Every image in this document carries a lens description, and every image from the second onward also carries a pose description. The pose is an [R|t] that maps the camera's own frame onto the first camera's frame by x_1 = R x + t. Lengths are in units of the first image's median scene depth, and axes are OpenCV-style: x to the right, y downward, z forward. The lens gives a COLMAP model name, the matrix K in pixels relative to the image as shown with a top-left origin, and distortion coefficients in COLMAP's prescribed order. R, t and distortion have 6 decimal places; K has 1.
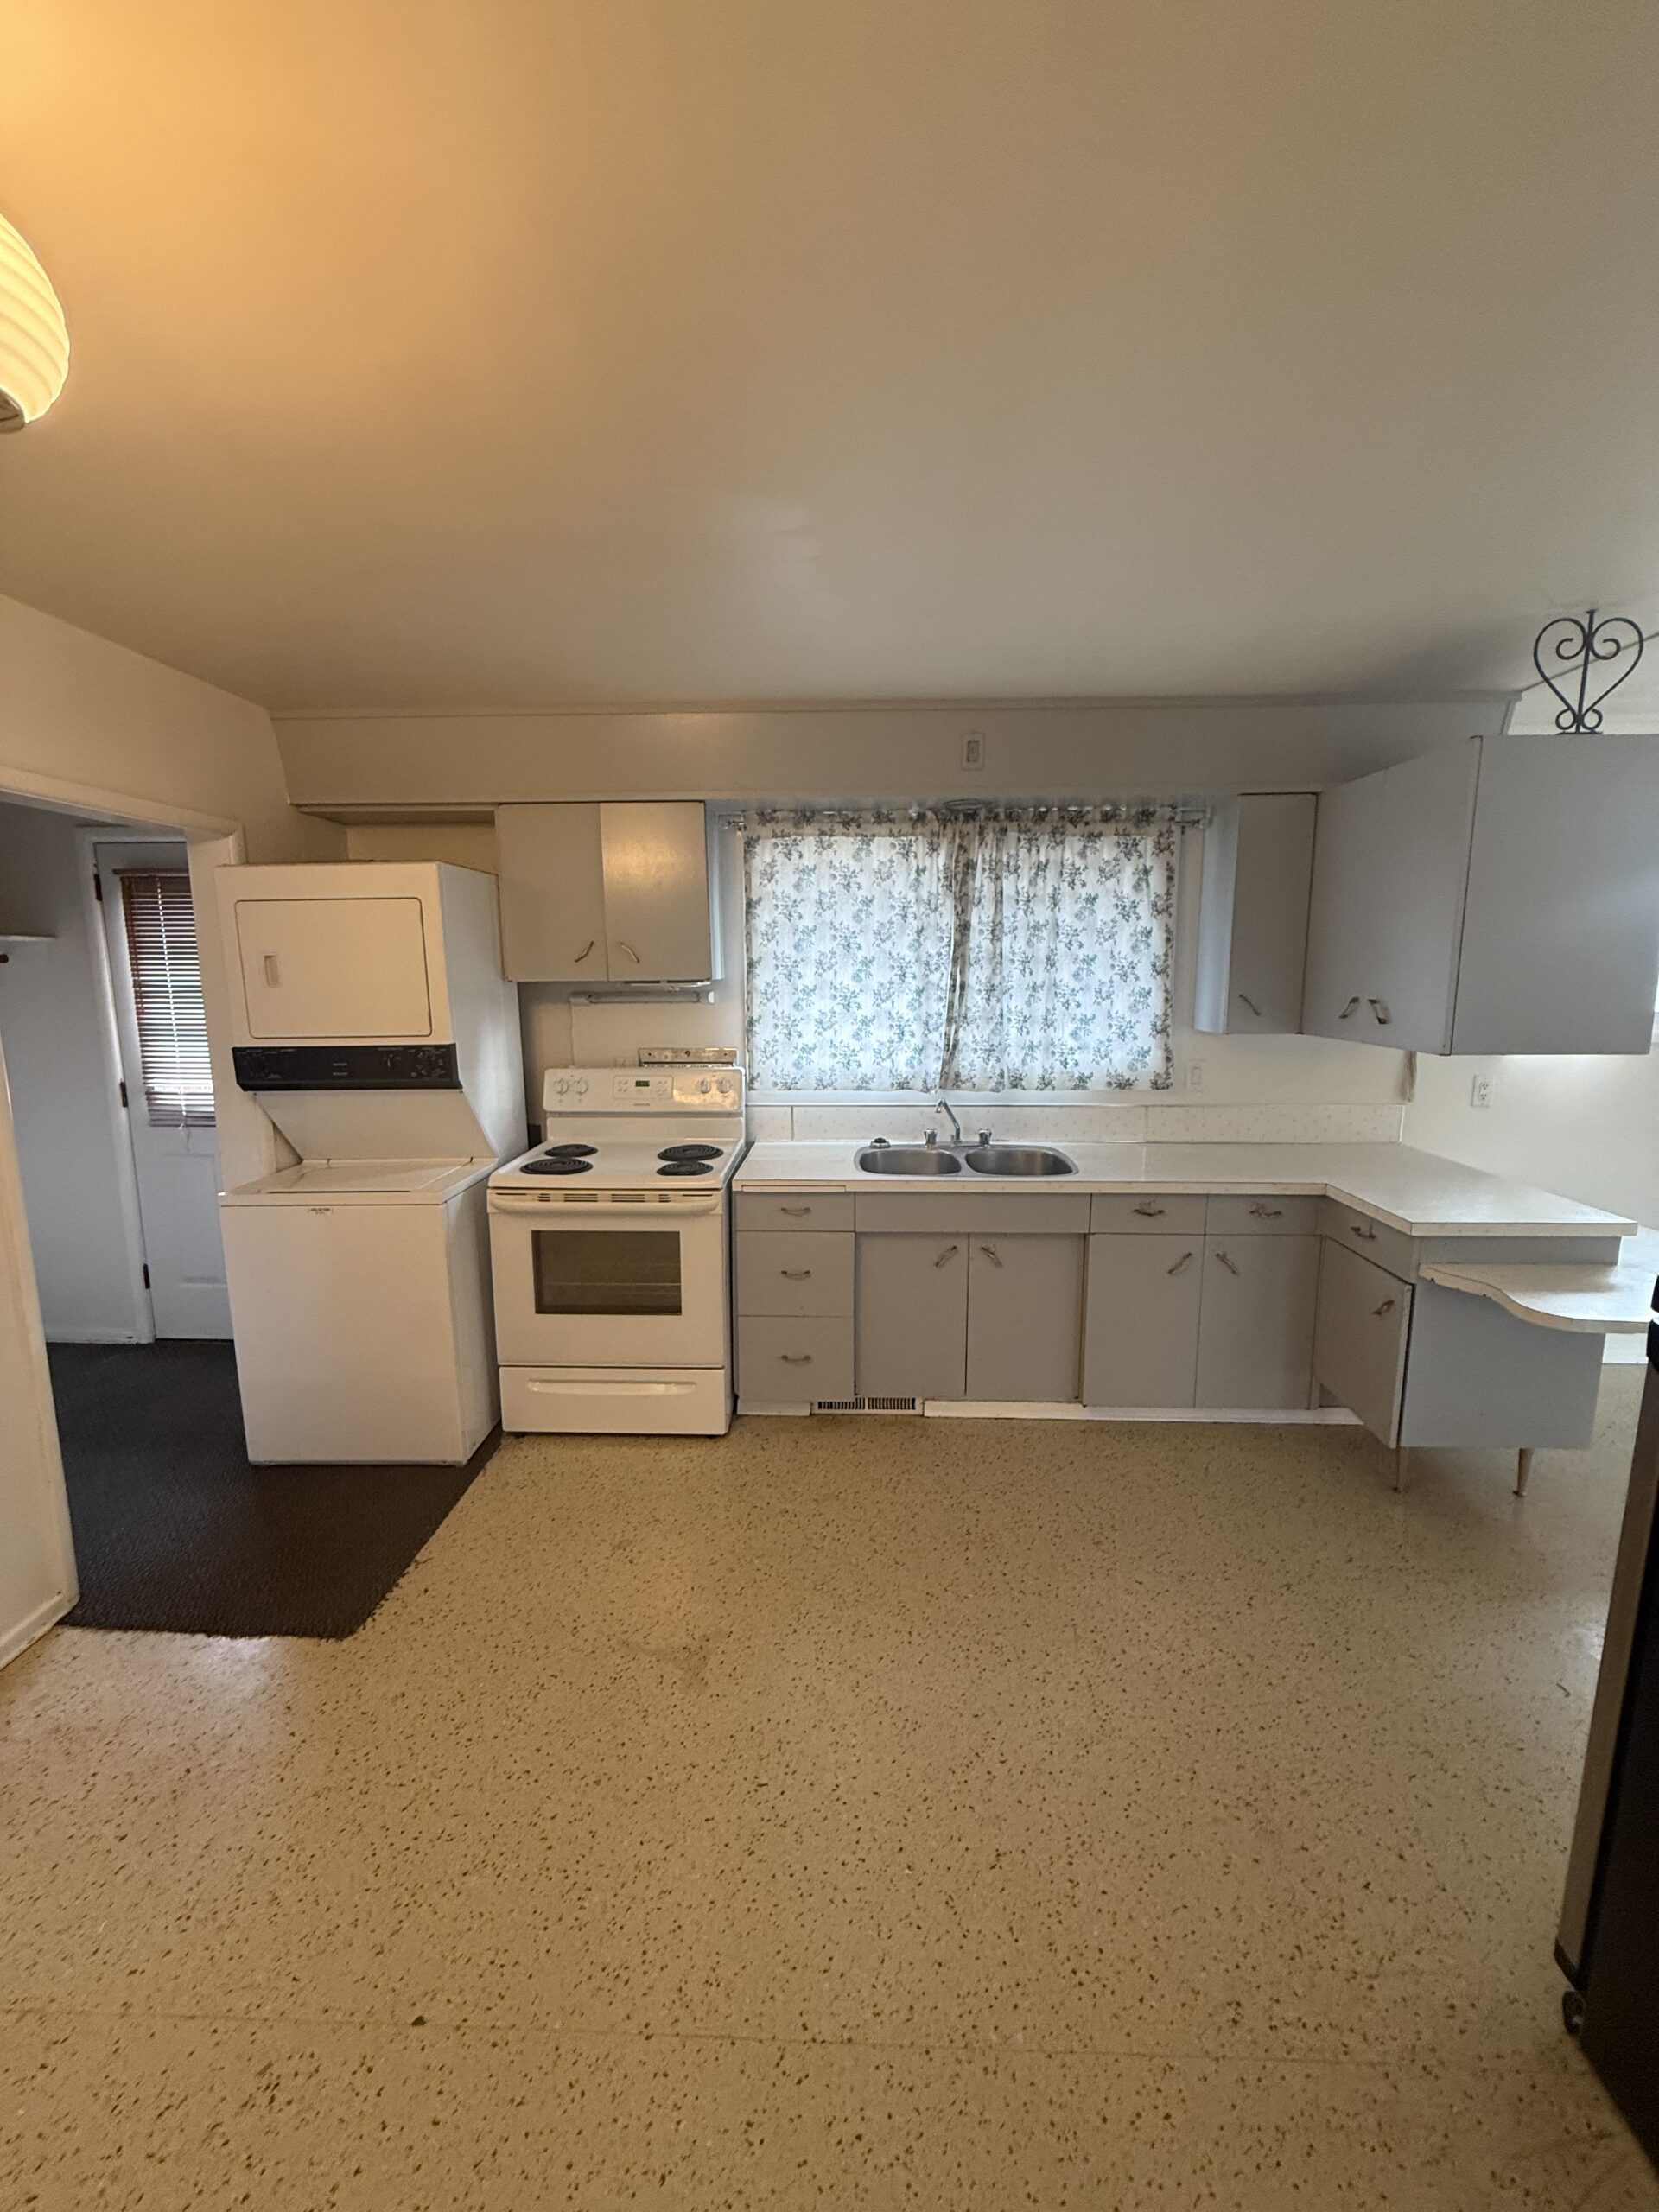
lens RADIAL K [[879.4, 0, 830.2], [0, 879.4, 1100.6], [0, 0, 1]] dist [0.000372, -0.000384]
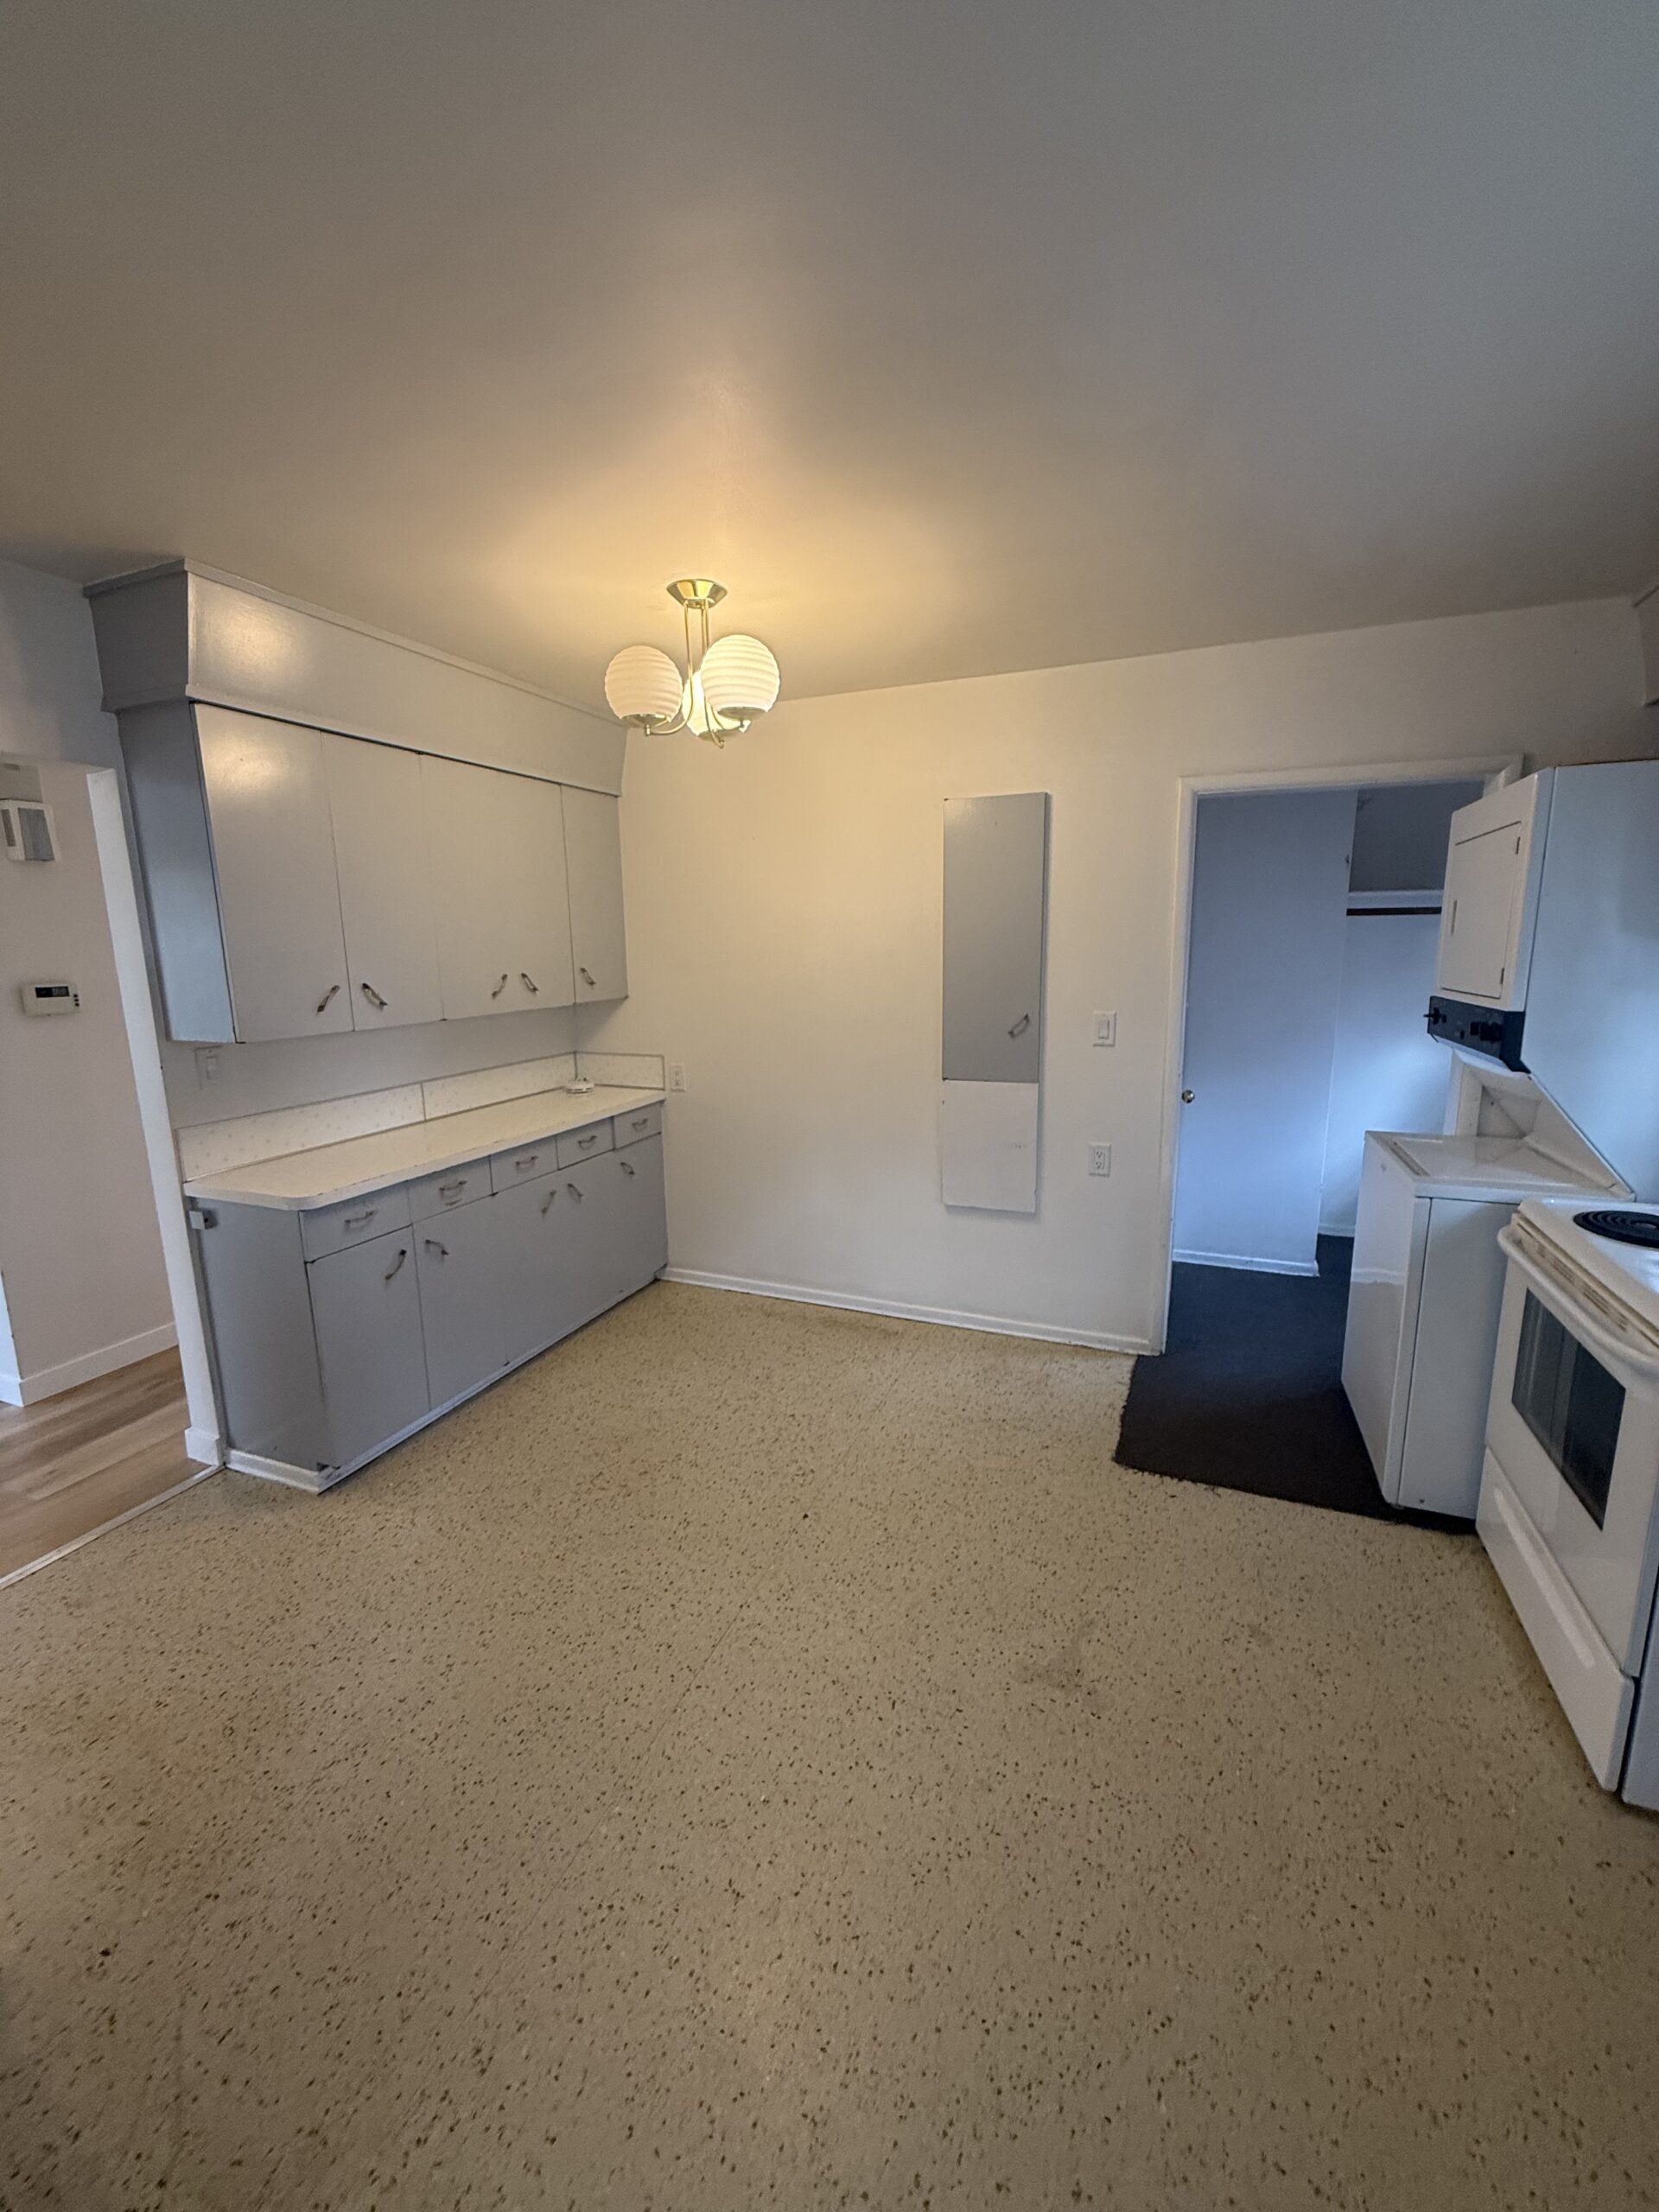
lens RADIAL K [[879.4, 0, 832.3], [0, 879.4, 1098.7], [0, 0, 1]] dist [0.000372, -0.000384]
pose [[-0.343967, 0.178210, -0.921915, 0.613247], [-0.128585, 0.963635, 0.234250, -0.118118], [0.930136, 0.199118, -0.308543, 0.870762]]
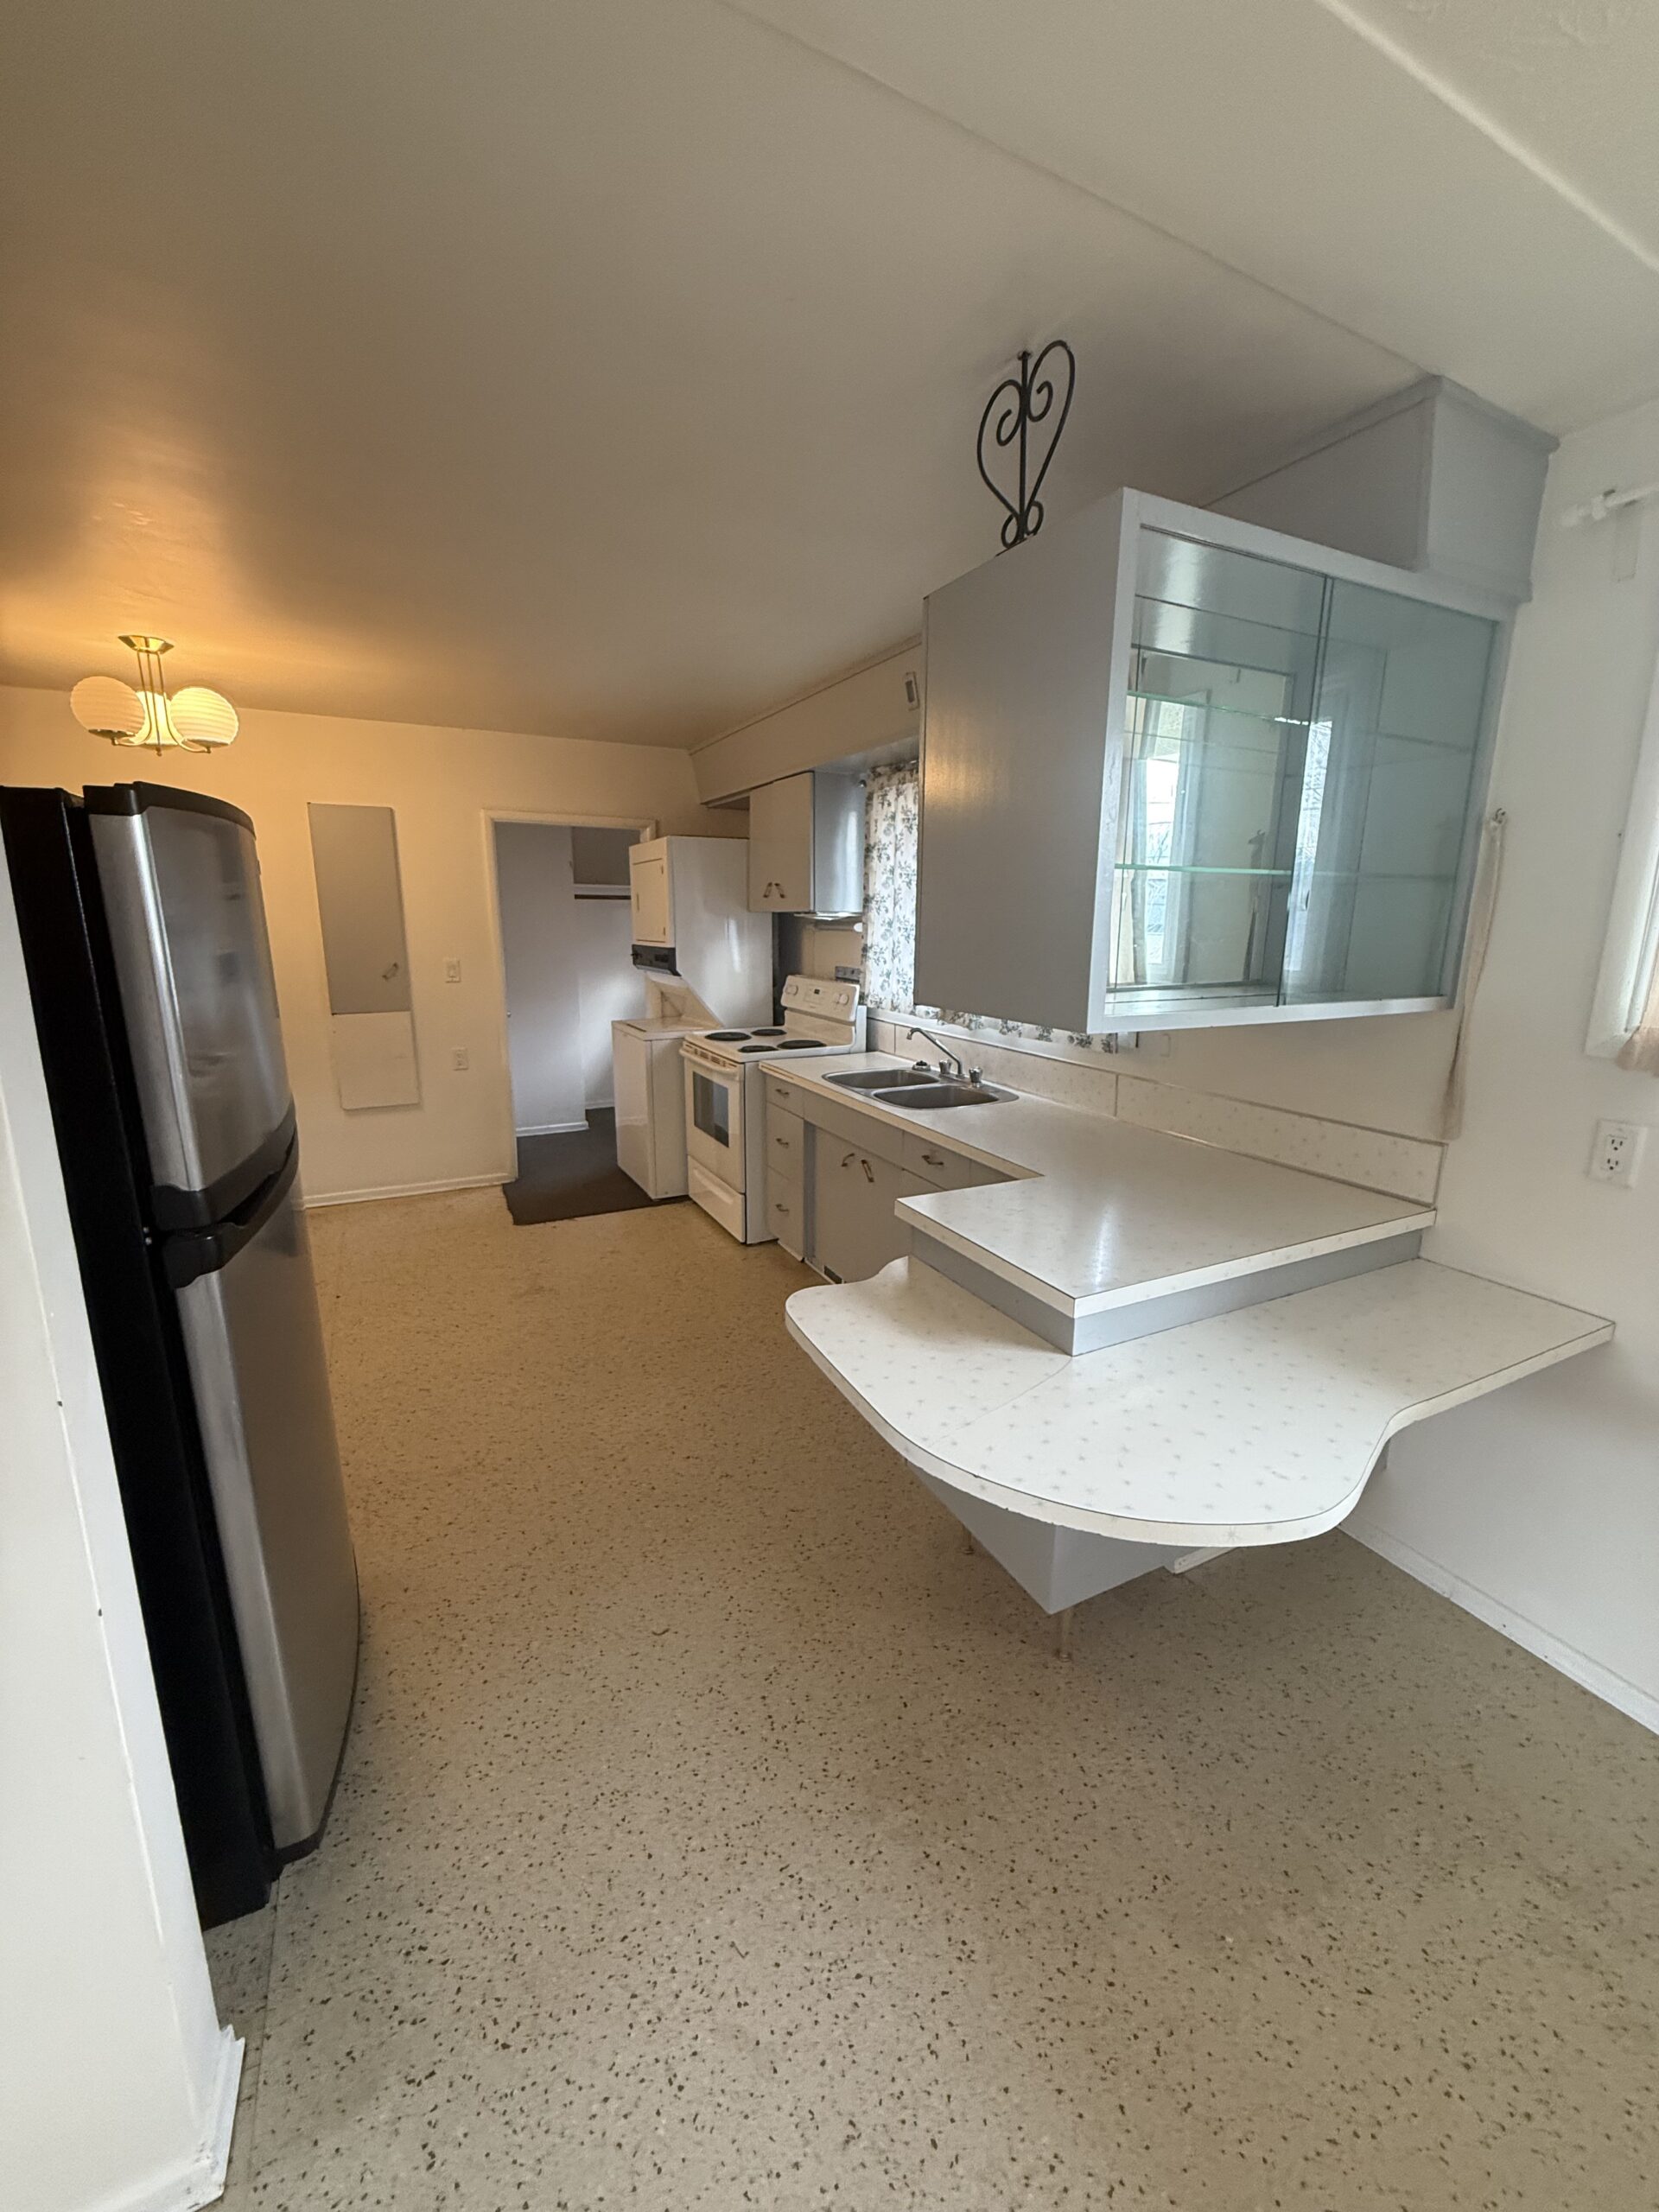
lens RADIAL K [[879.4, 0, 833.4], [0, 879.4, 1100.3], [0, 0, 1]] dist [0.000372, -0.000384]
pose [[0.484895, 0.192012, -0.853234, 1.461948], [-0.143326, 0.979858, 0.139055, -0.071072], [0.862748, 0.054863, 0.502649, 0.561809]]
